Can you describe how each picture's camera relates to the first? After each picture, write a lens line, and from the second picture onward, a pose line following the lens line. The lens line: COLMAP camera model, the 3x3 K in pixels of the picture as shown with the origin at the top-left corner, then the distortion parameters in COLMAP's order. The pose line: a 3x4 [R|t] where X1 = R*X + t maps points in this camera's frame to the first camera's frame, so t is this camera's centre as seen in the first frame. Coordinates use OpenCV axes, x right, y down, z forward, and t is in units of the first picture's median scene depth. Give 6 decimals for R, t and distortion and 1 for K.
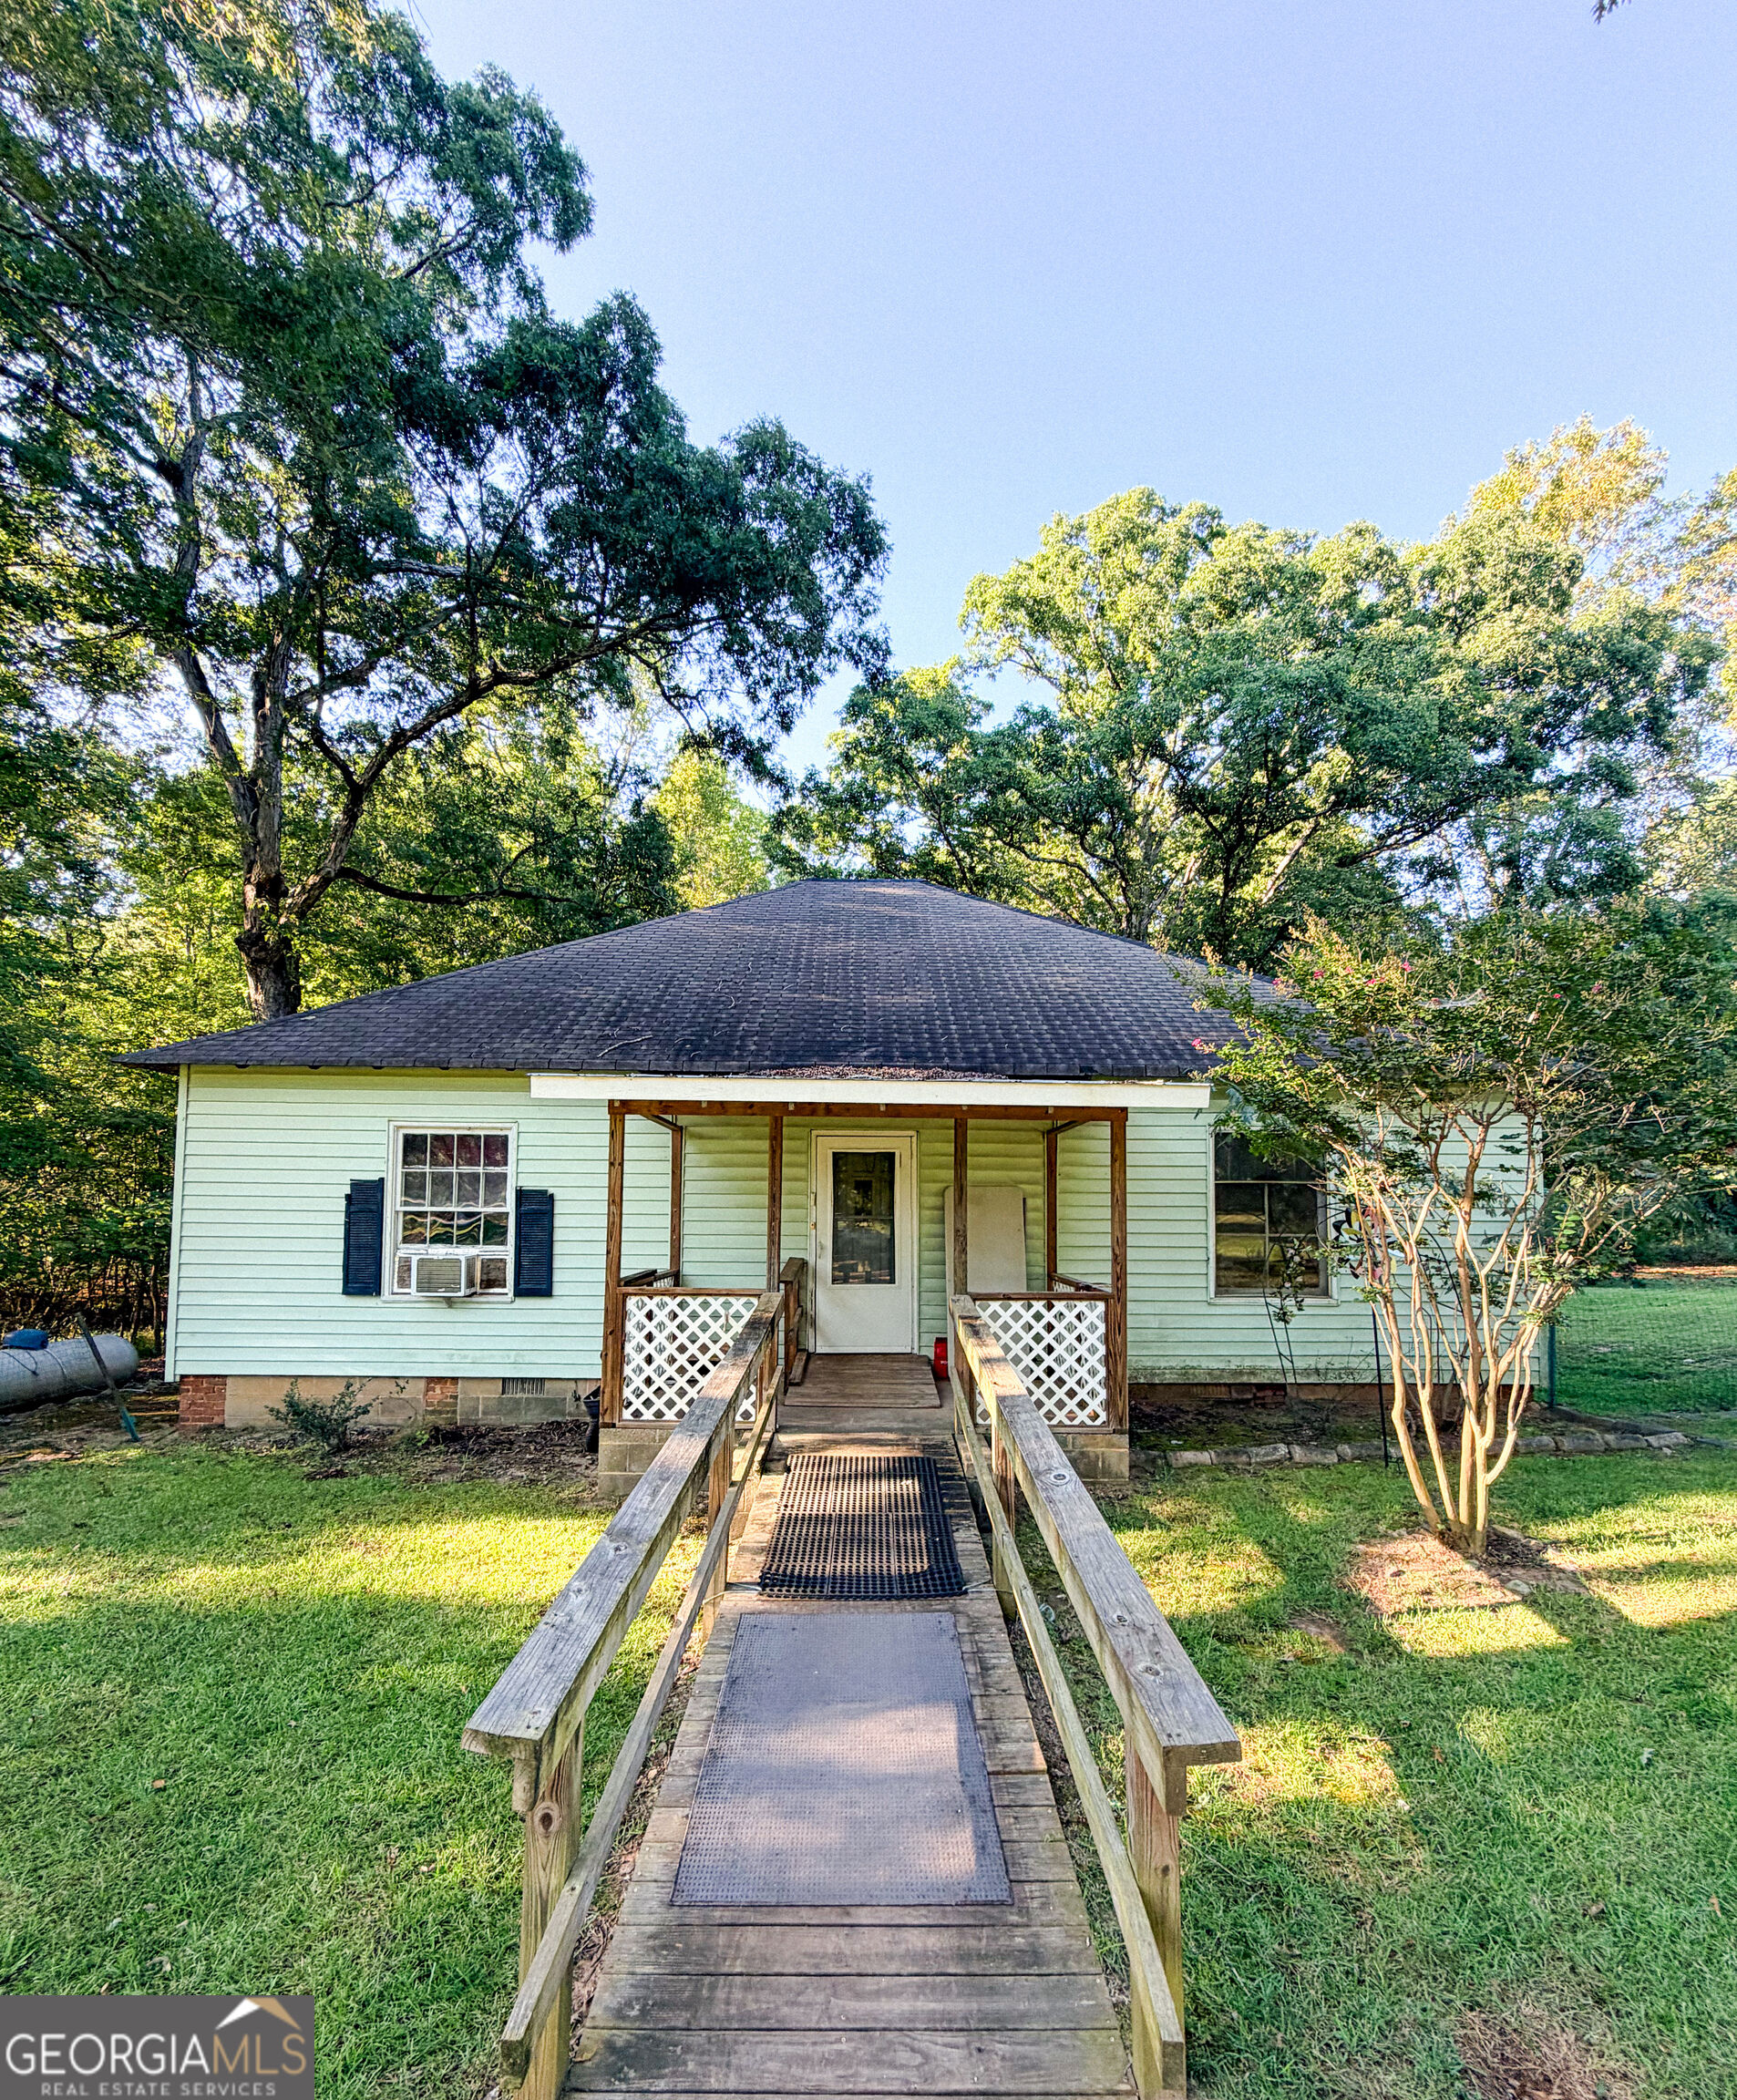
lens RADIAL K [[1025.5, 0, 869.8], [0, 1025.5, 1051.4], [0, 0, 1]] dist [0.002829, 0.000251]
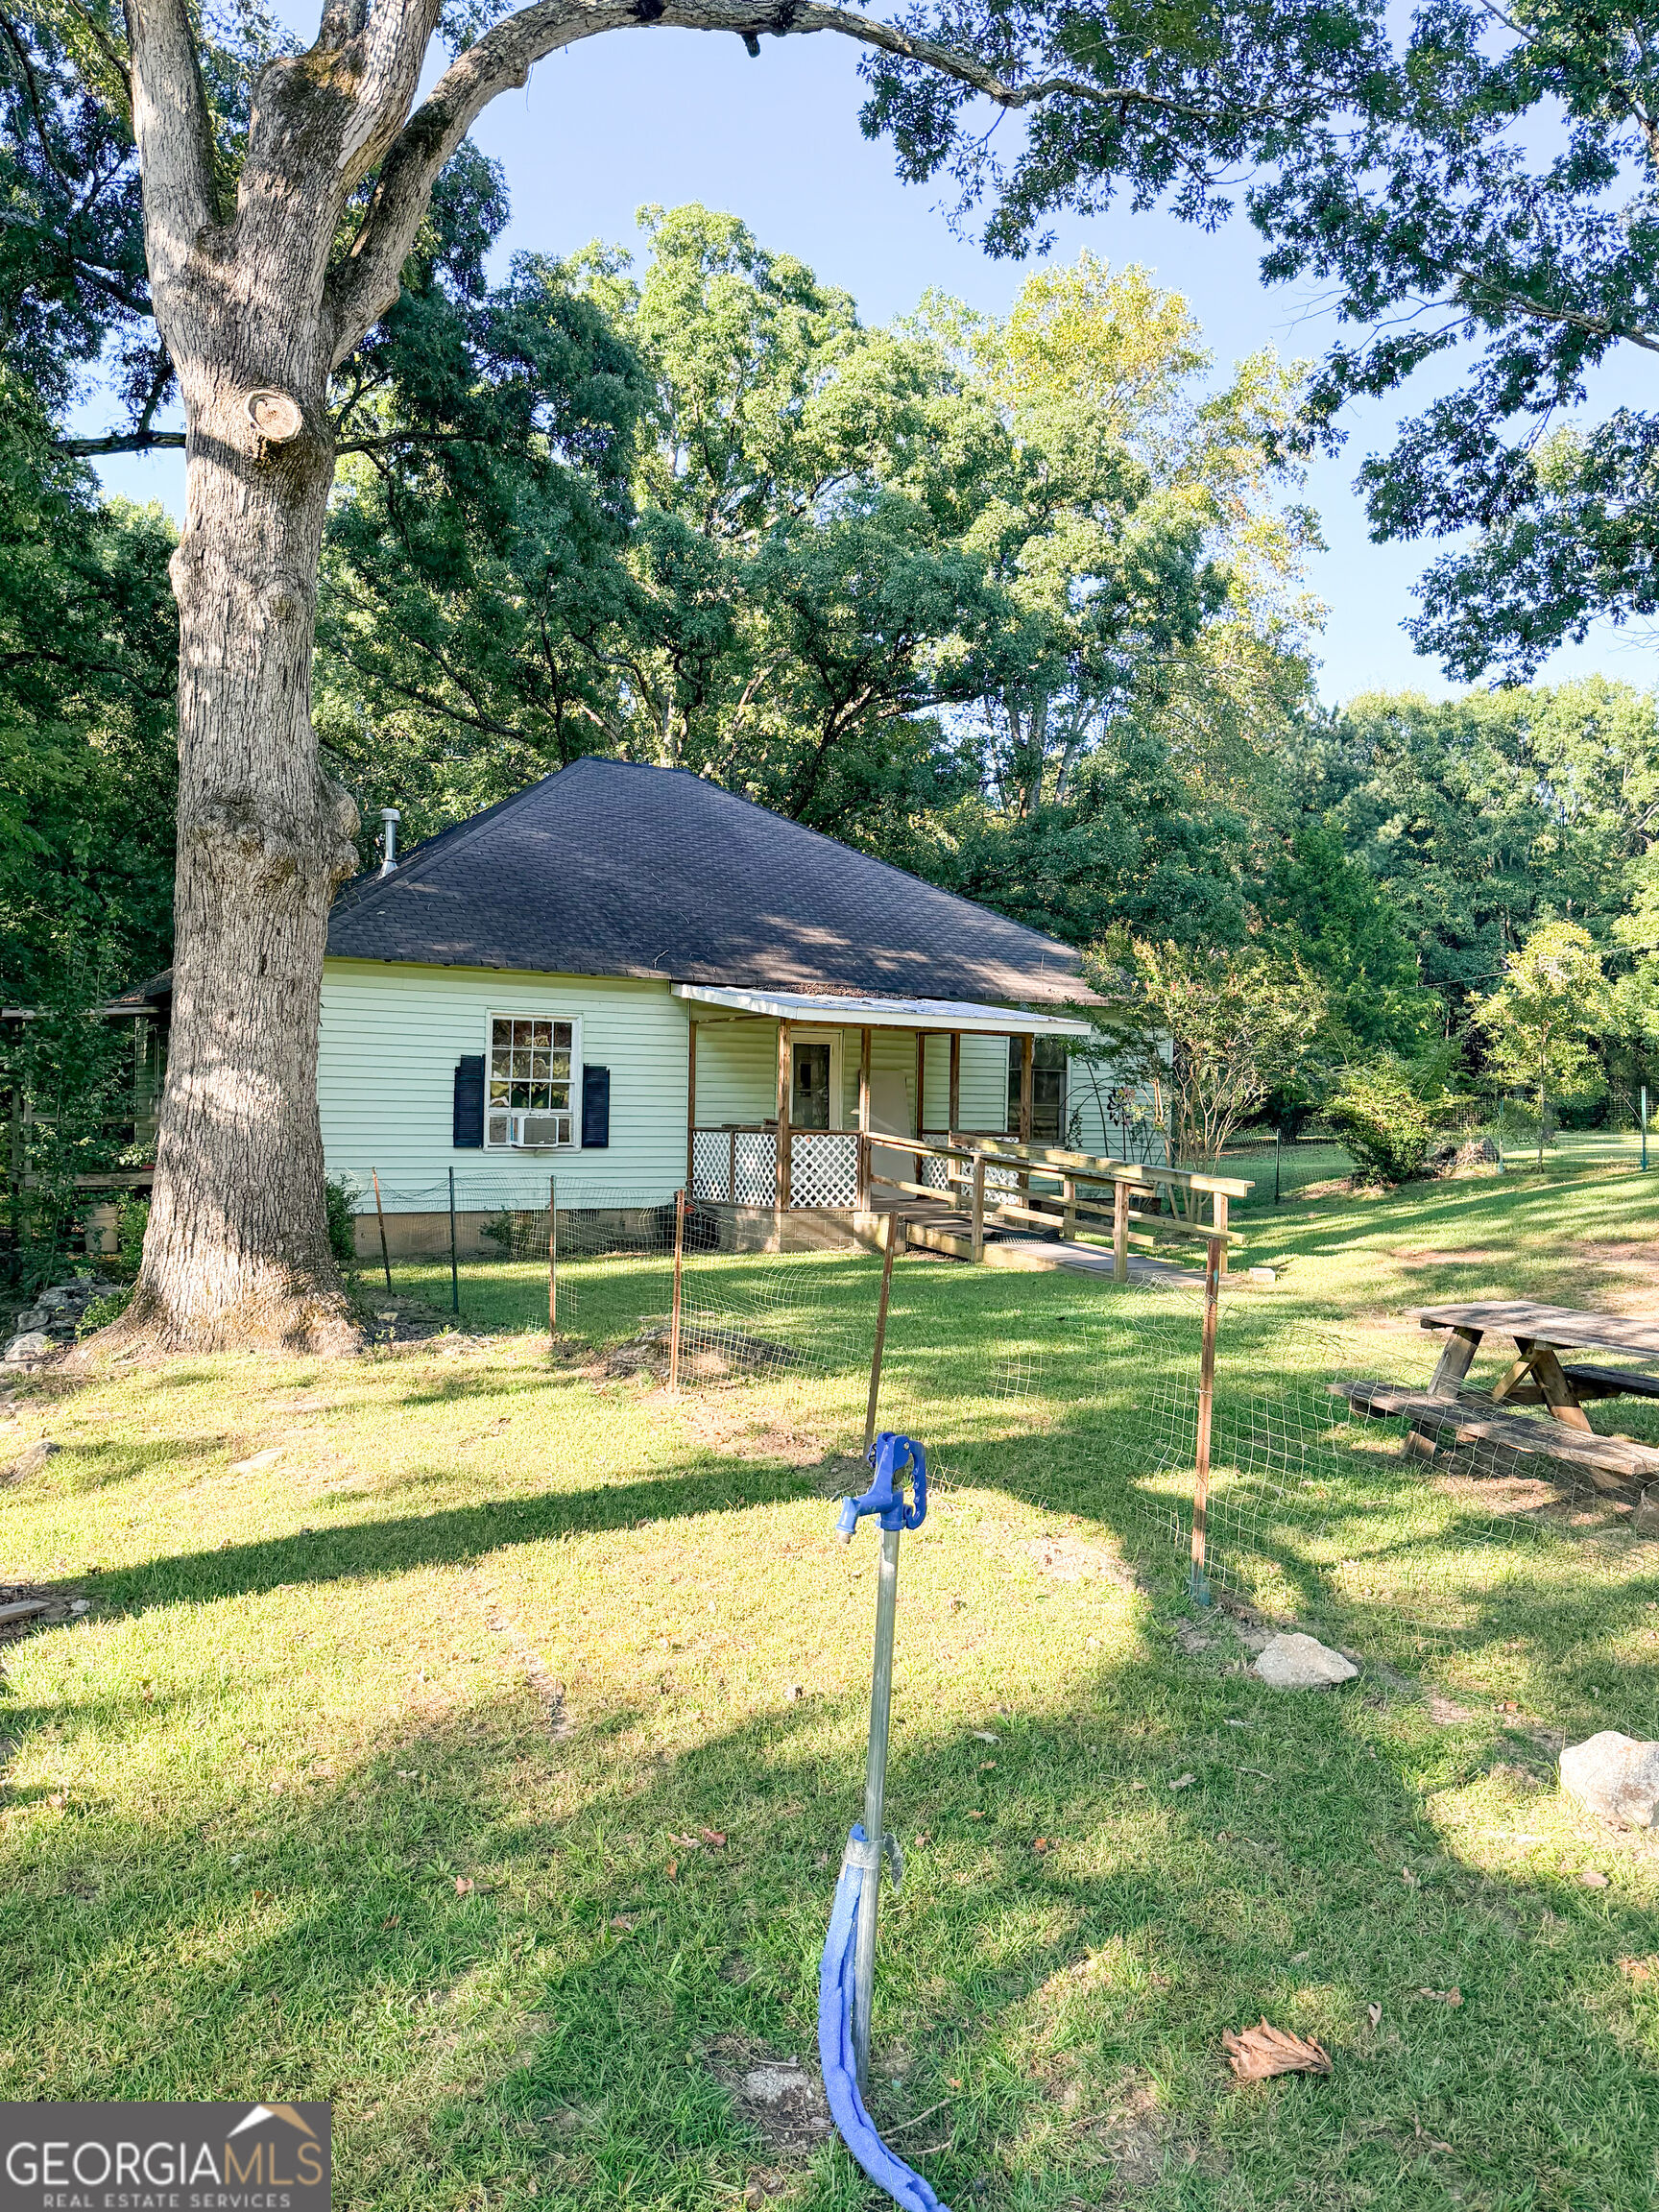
lens RADIAL K [[1657.0, 0, 819.4], [0, 1657.0, 1193.4], [0, 0, 1]] dist [0.076562, -0.086947]
pose [[0.851104, -0.022889, 0.524498, -1.187993], [-0.085700, 0.979591, 0.181814, -0.112299], [-0.517955, -0.199693, 0.831773, -0.914102]]
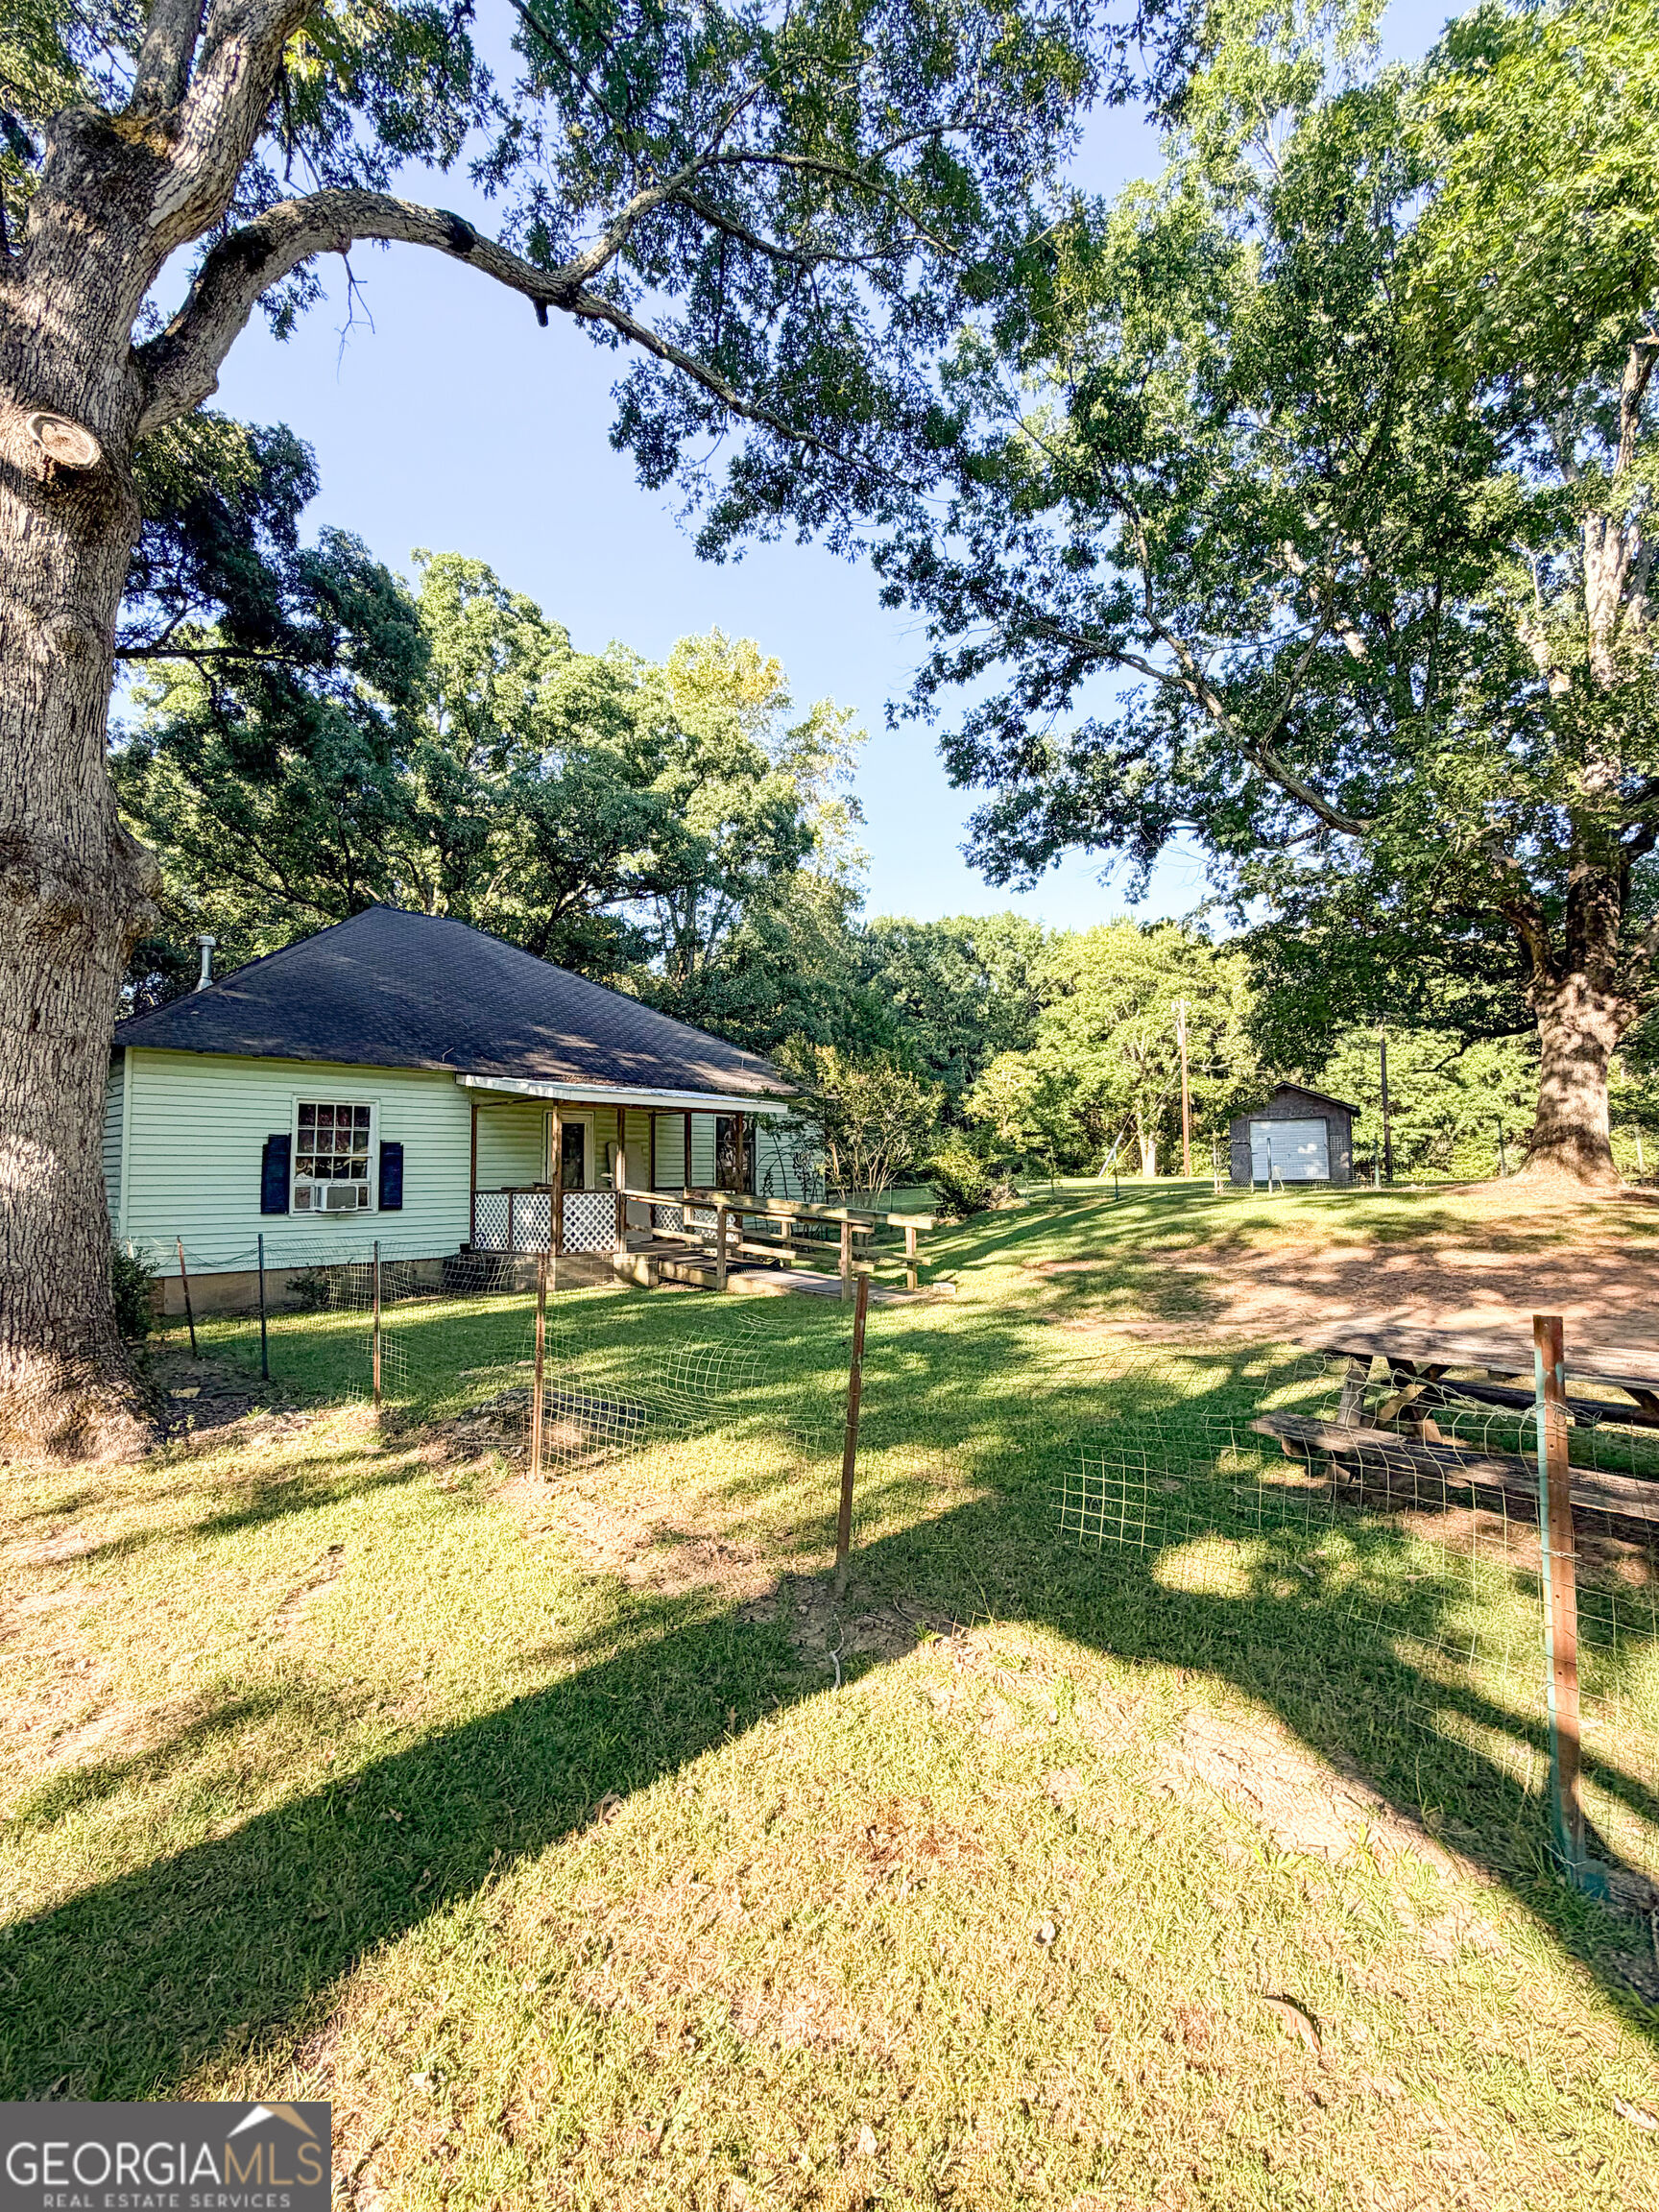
lens RADIAL K [[1054.5, 0, 836.5], [0, 1054.5, 1126.4], [0, 0, 1]] dist [0.001716, -0.000088]
pose [[0.669173, 0.017277, 0.742906, -1.070395], [-0.093361, 0.993763, 0.060984, -0.050977], [-0.737219, -0.110167, 0.666612, -0.569357]]
